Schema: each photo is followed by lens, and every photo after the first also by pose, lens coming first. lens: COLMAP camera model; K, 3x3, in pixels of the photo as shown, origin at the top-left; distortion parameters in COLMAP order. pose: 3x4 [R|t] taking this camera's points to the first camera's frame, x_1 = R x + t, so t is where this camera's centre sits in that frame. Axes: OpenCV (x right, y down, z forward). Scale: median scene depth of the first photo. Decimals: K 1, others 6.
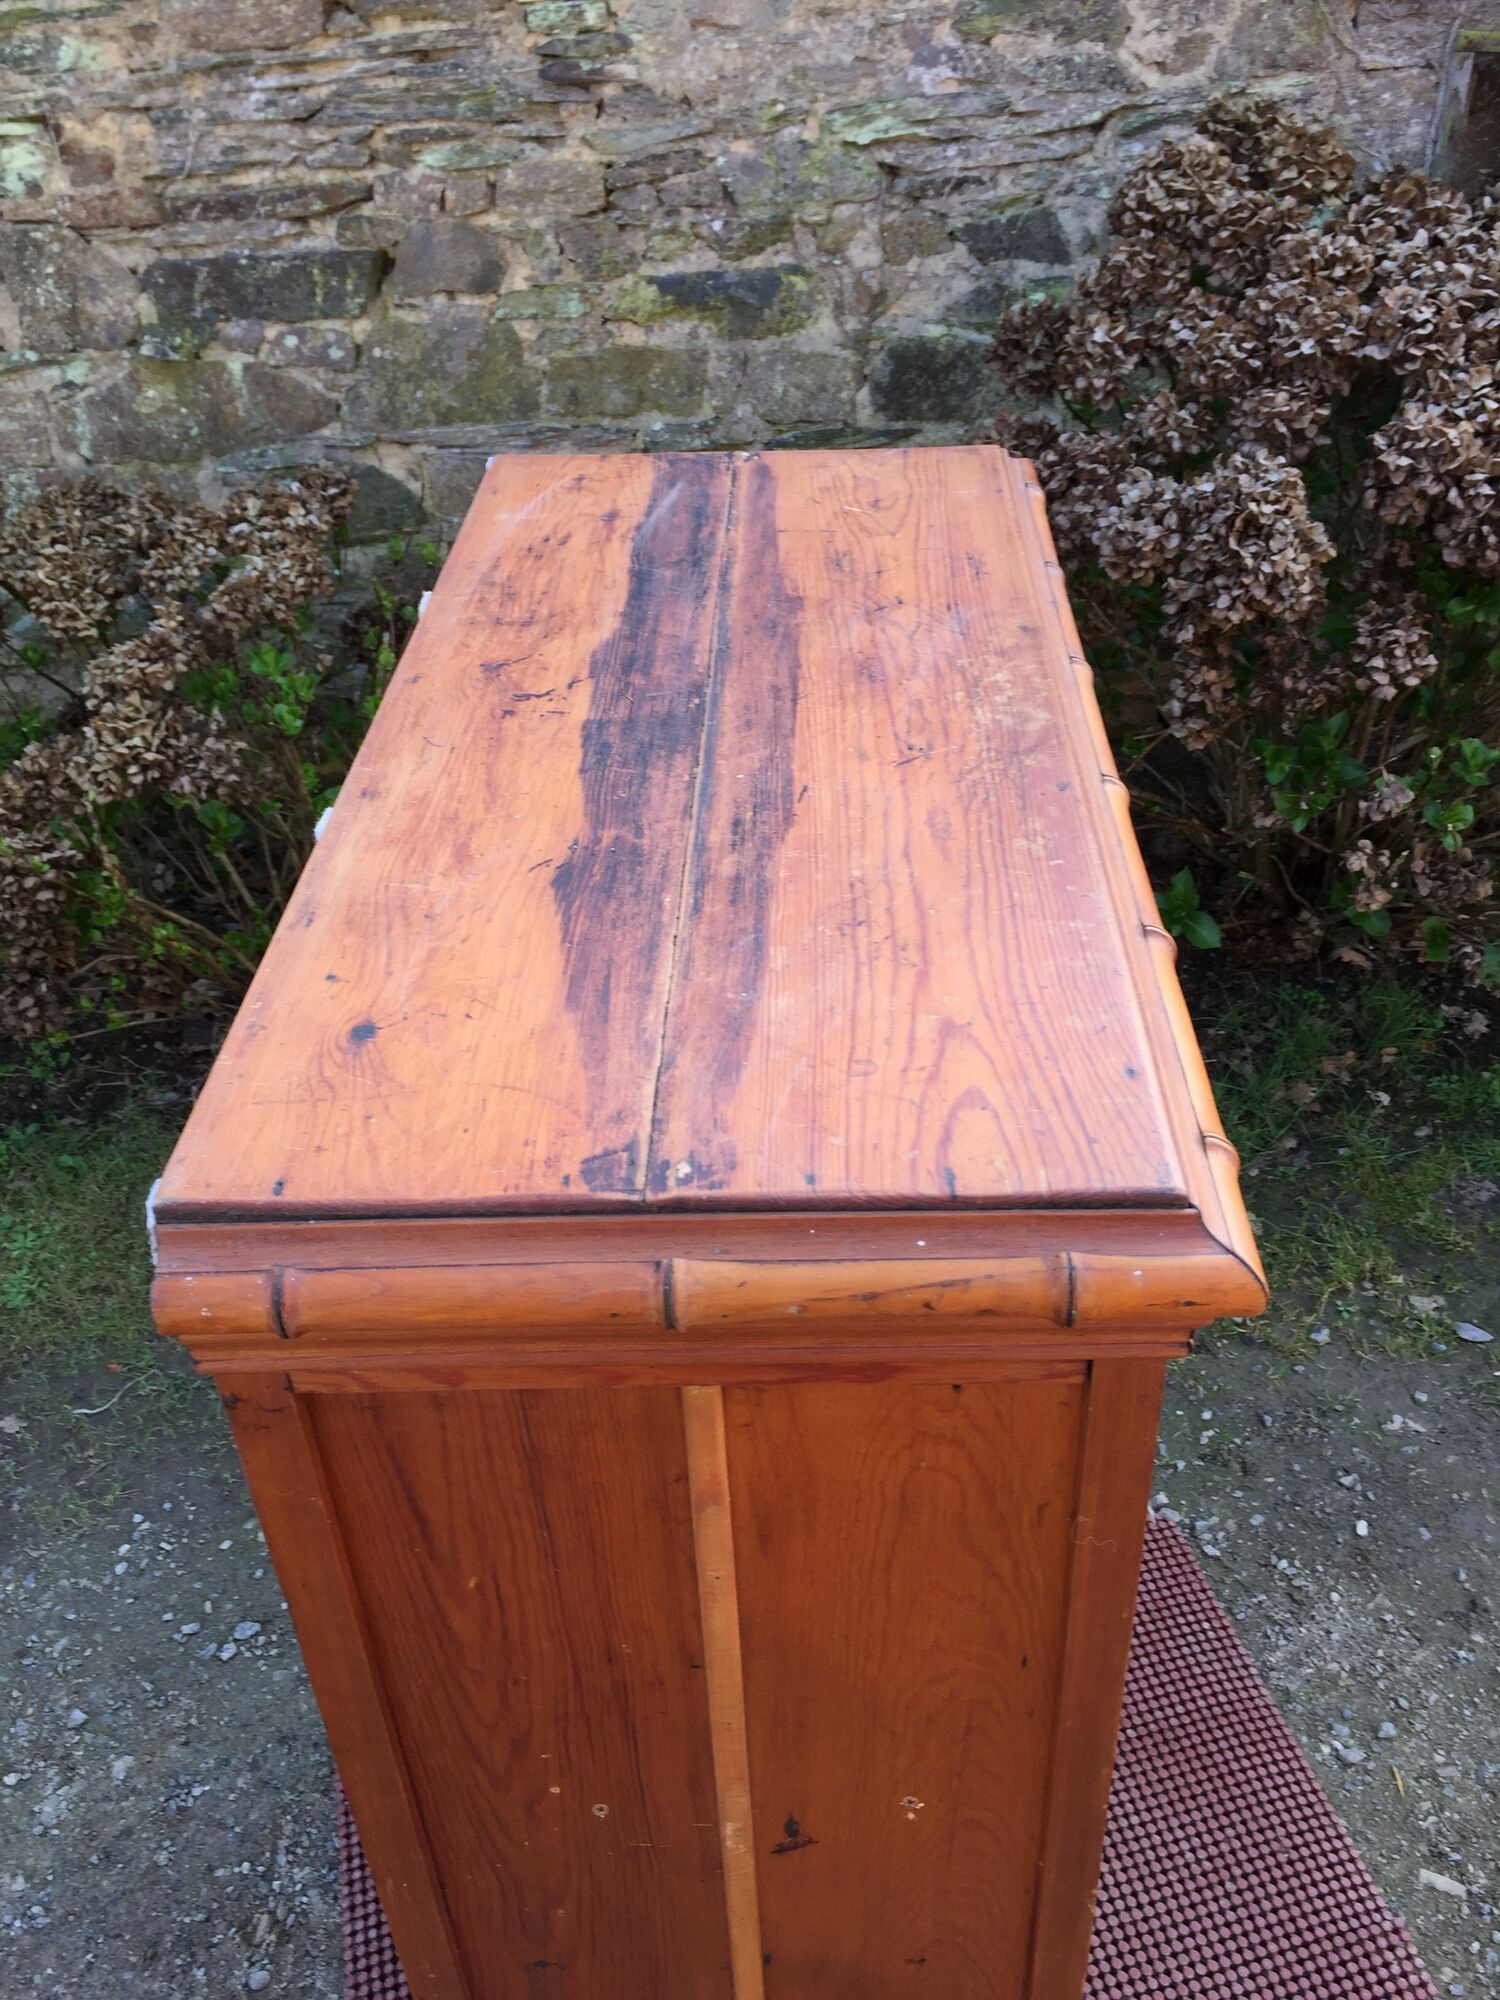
lens RADIAL K [[1671.8, 0, 728.7], [0, 1671.8, 998.6], [0, 0, 1]] dist [0.072748, -0.099878]
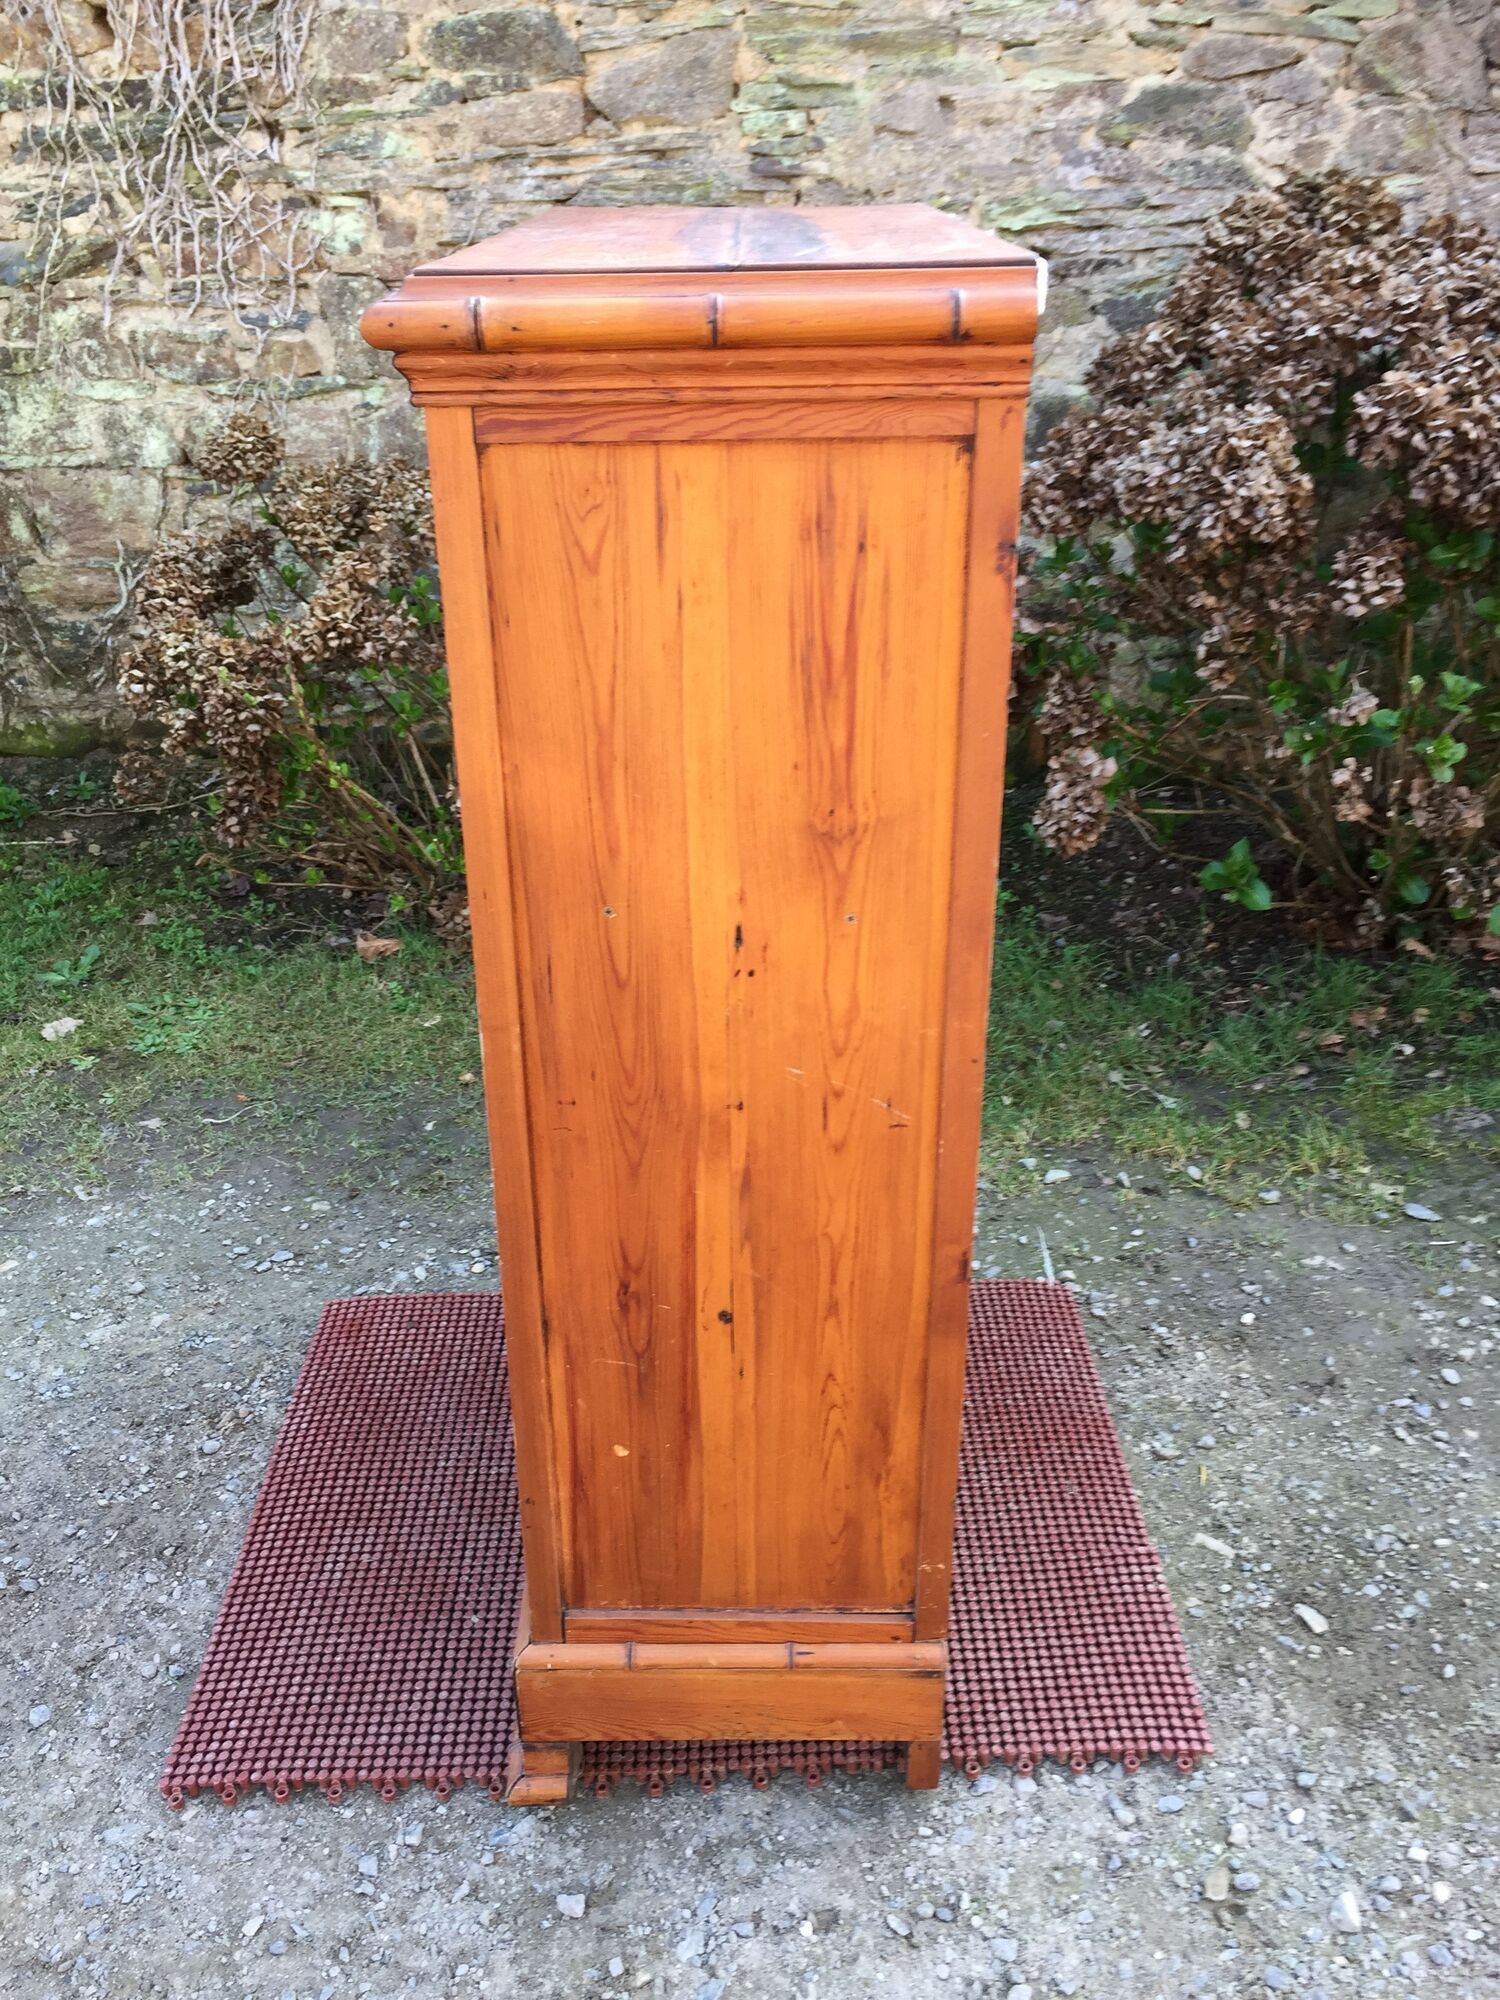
lens RADIAL K [[1671.8, 0, 750.0], [0, 1671.8, 1002.2], [0, 0, 1]] dist [0.072748, -0.099878]
pose [[0.975849, 0.094578, -0.196909, 0.230735], [-0.122638, 0.983151, -0.135551, 0.269227], [0.180771, 0.156426, 0.971006, -0.128112]]
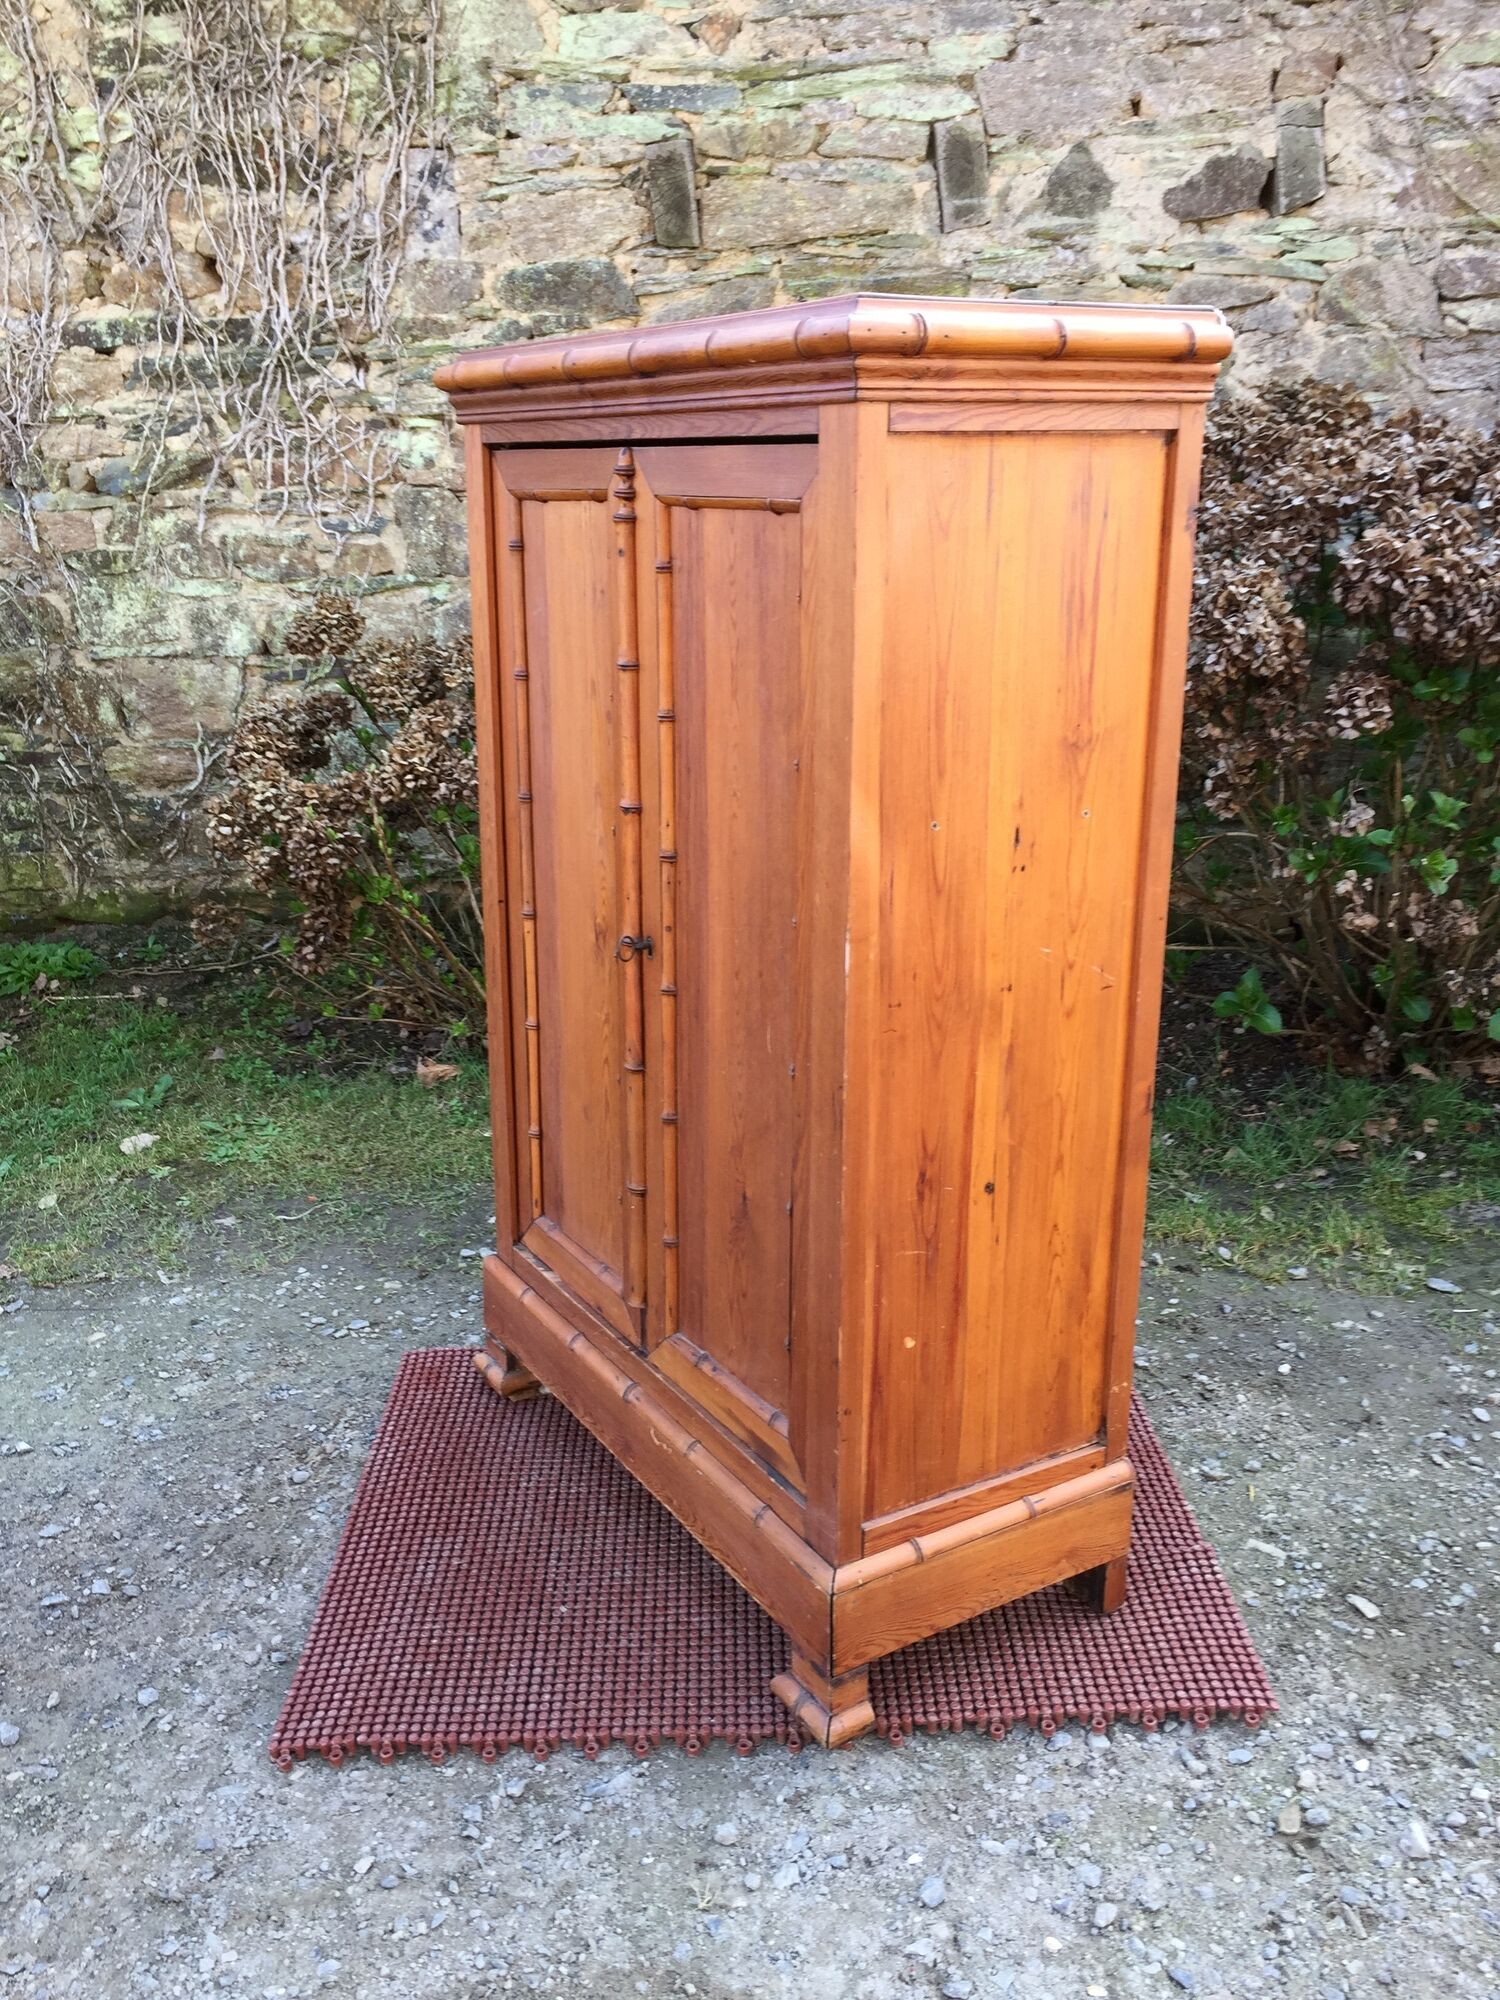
lens RADIAL K [[1671.8, 0, 753.5], [0, 1671.8, 1011.5], [0, 0, 1]] dist [0.072748, -0.099878]
pose [[0.976427, 0.062964, -0.206459, 0.219773], [-0.120794, 0.952100, -0.280919, 0.401384], [0.178882, 0.299236, 0.937262, -0.181539]]
